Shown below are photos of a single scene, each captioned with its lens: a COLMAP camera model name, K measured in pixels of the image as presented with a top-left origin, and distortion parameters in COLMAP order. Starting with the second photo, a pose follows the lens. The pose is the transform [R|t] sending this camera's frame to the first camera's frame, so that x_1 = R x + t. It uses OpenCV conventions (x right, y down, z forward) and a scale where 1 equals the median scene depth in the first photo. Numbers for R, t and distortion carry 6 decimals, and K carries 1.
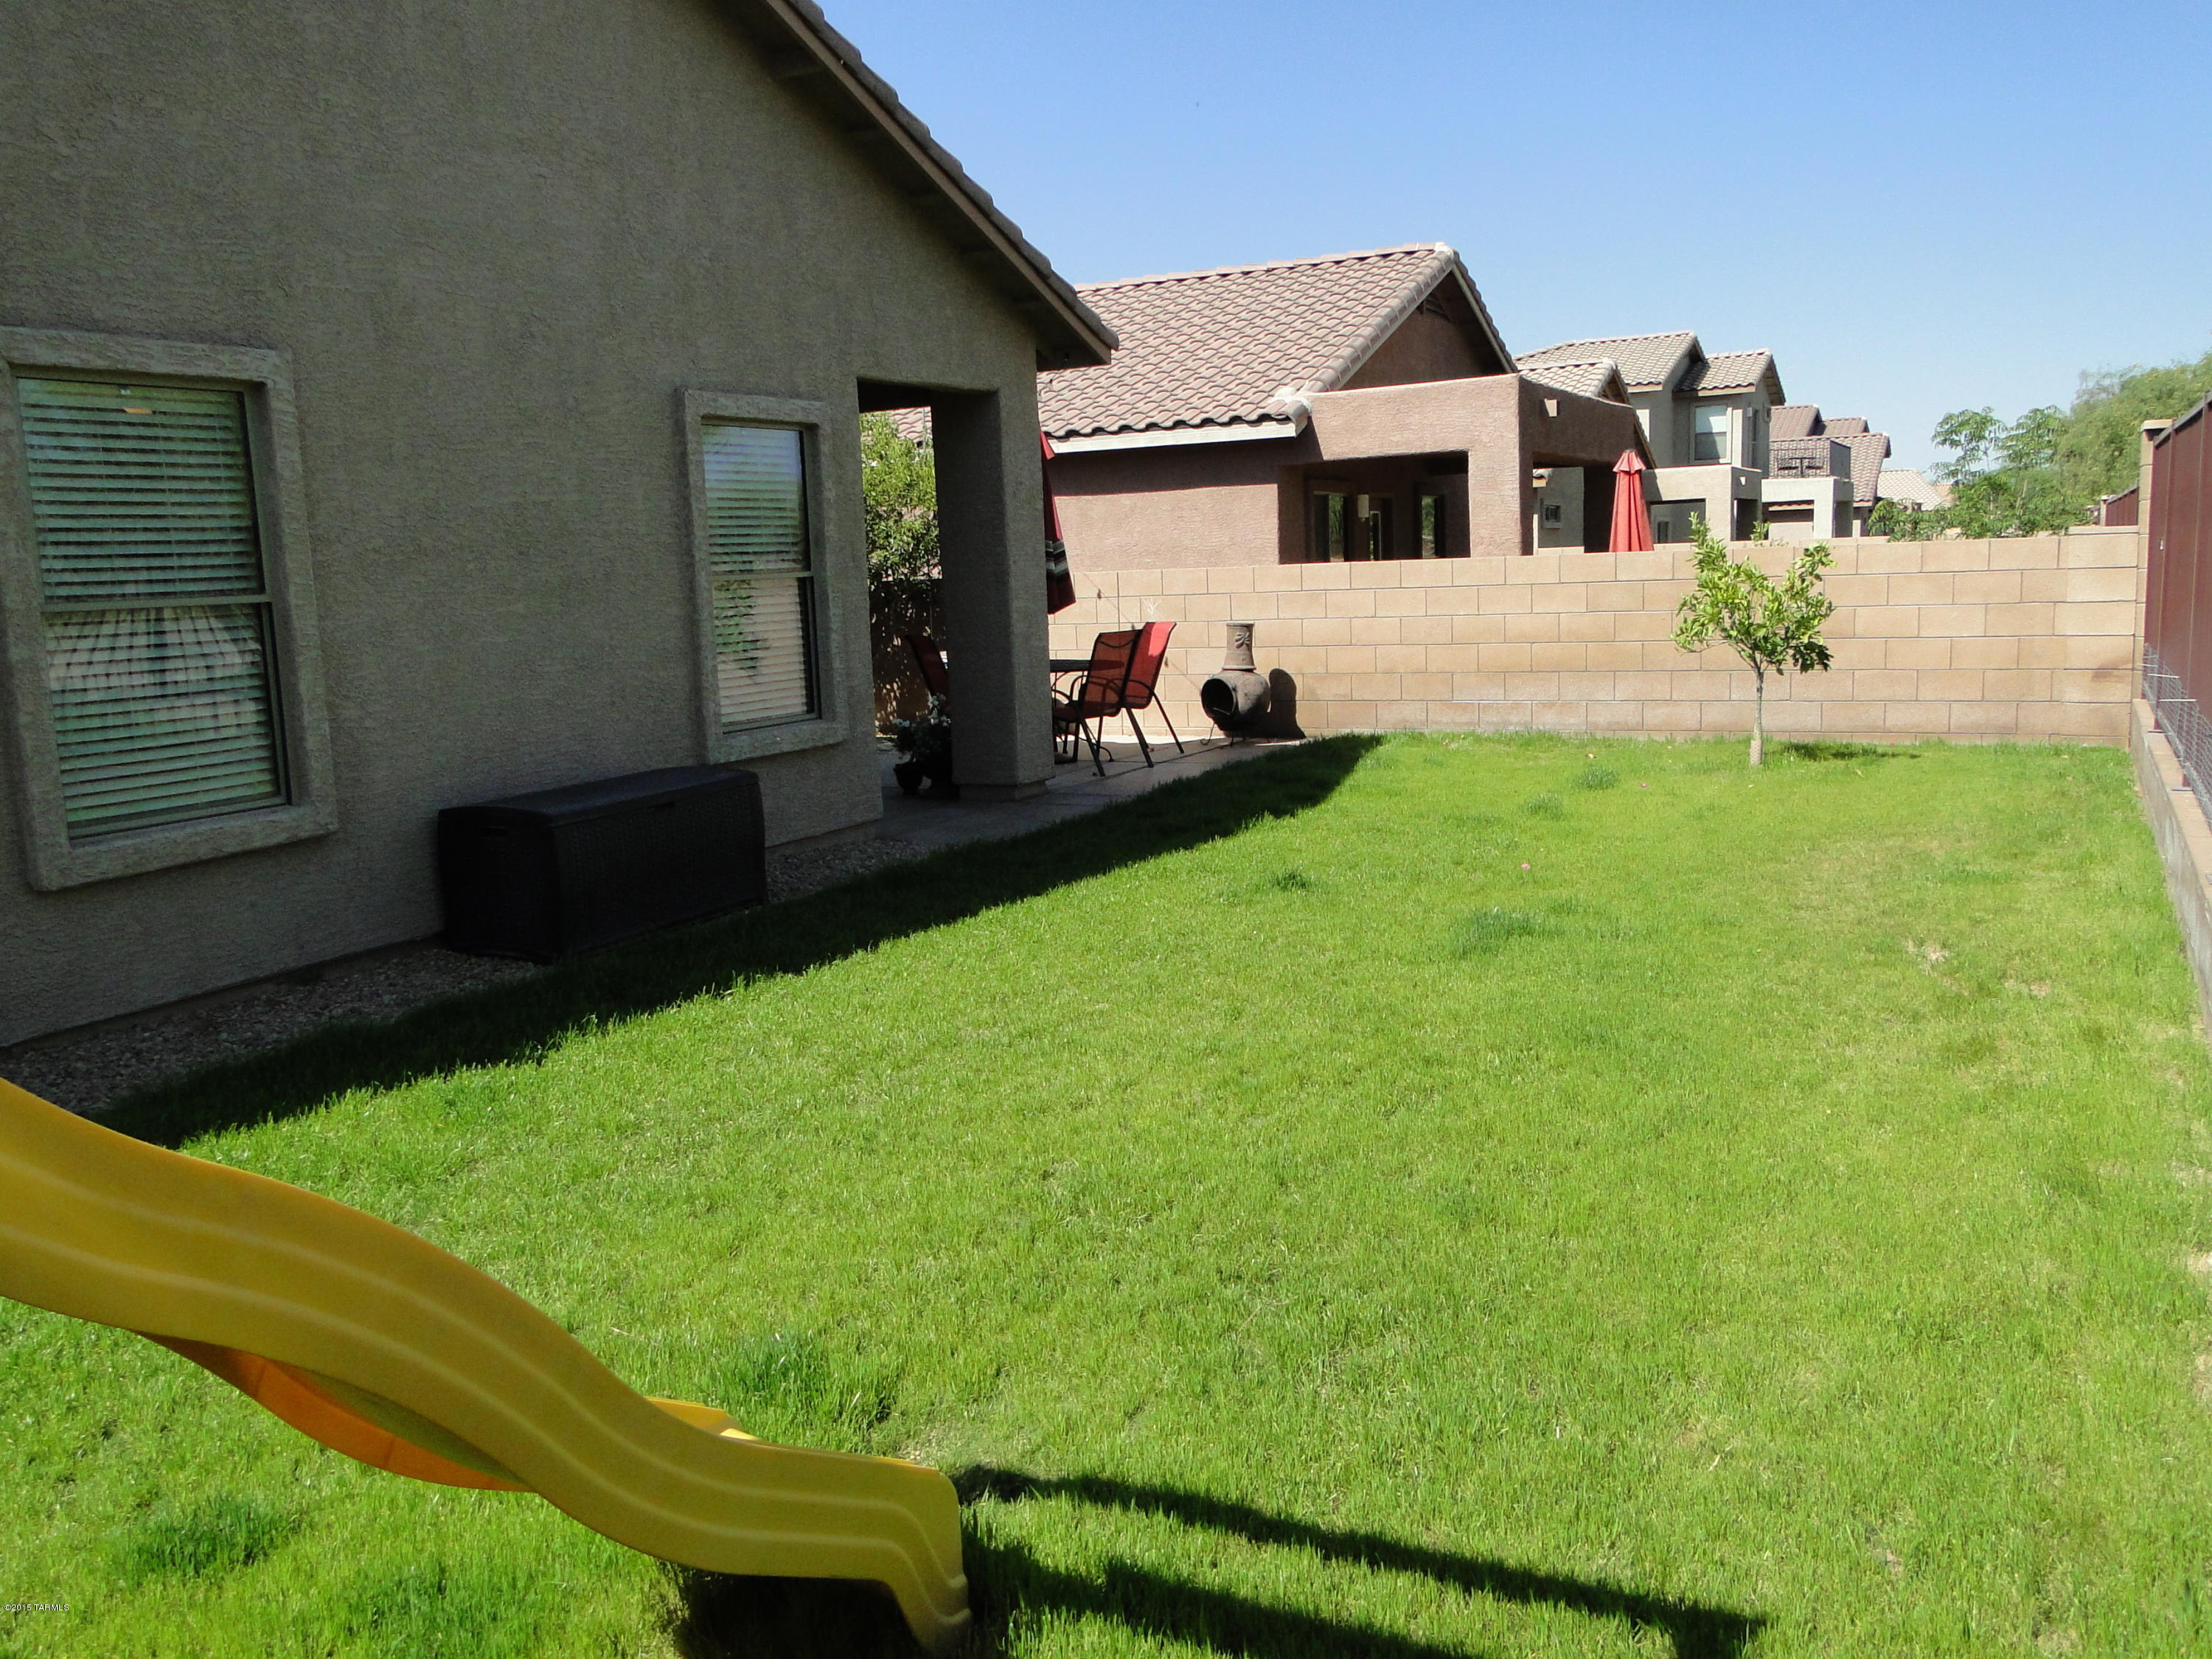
lens RADIAL K [[1826.8, 0, 1099.3], [0, 1826.8, 836.7], [0, 0, 1]] dist [0.005045, -0.006036]
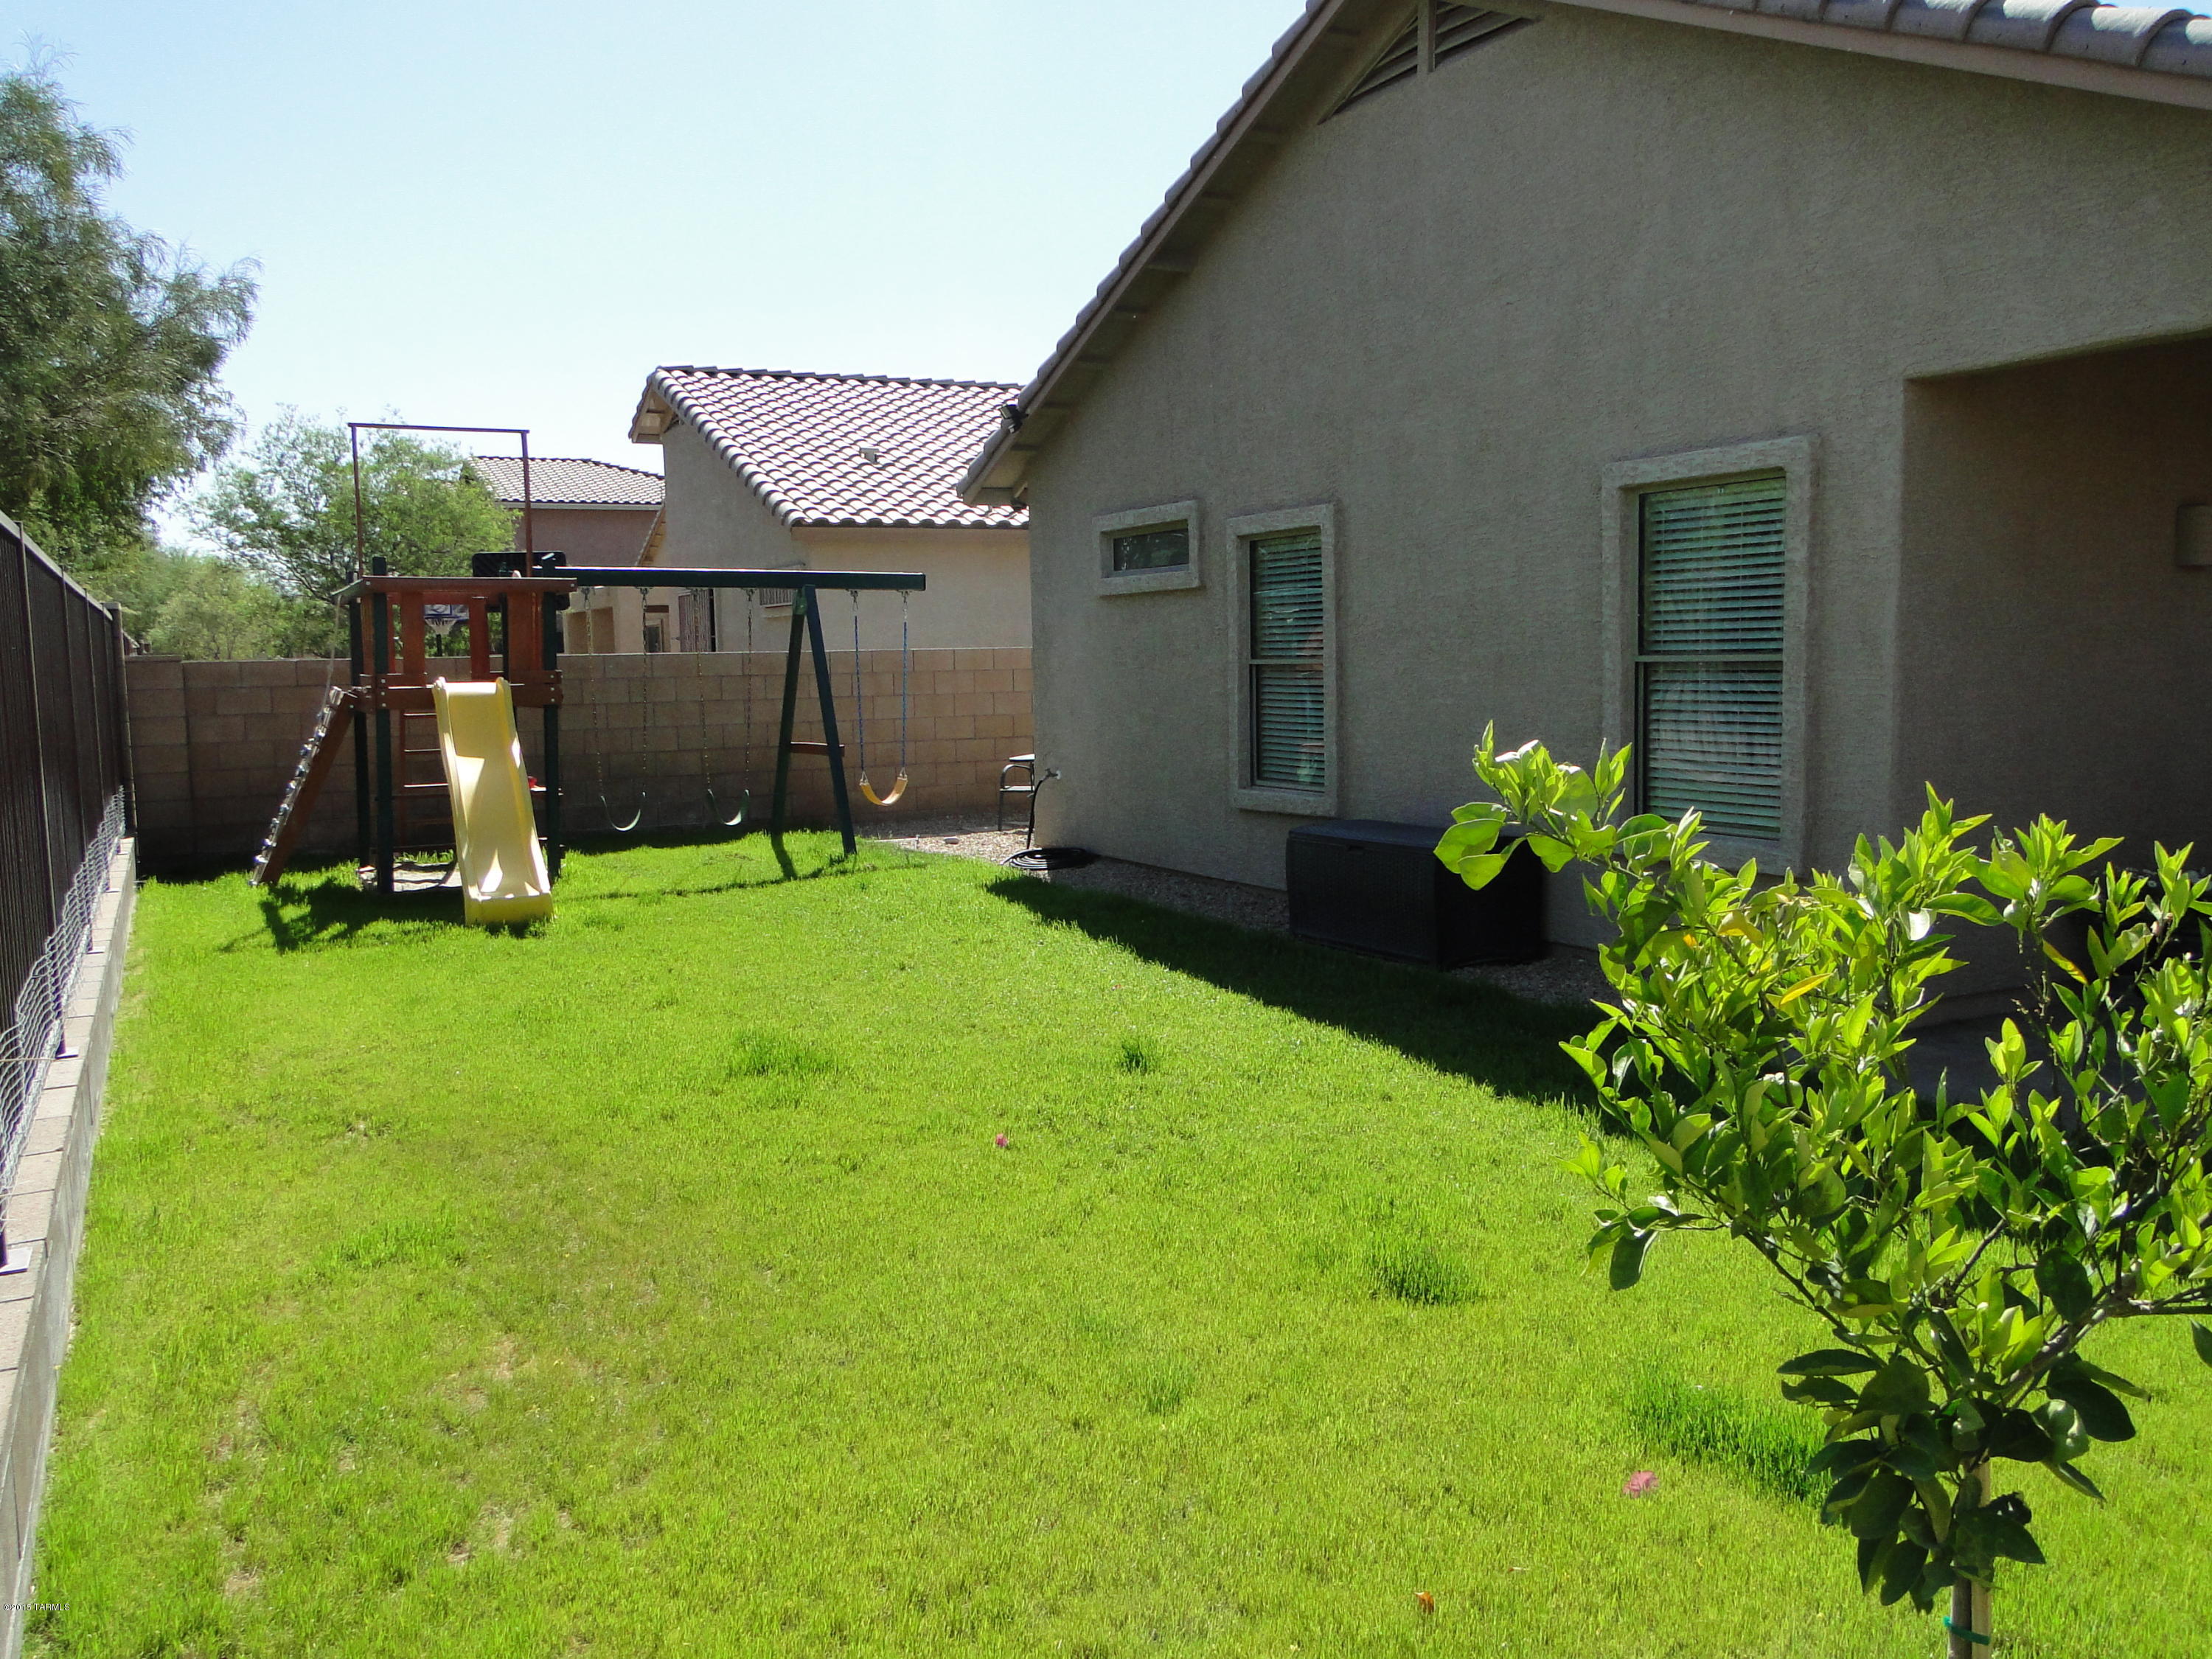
lens RADIAL K [[1826.8, 0, 1099.3], [0, 1826.8, 836.7], [0, 0, 1]] dist [0.005045, -0.006036]
pose [[-0.609891, 0.124044, -0.782717, 0.790990], [-0.091131, 0.970144, 0.224757, -0.273355], [0.787228, 0.208407, -0.580378, 1.541167]]
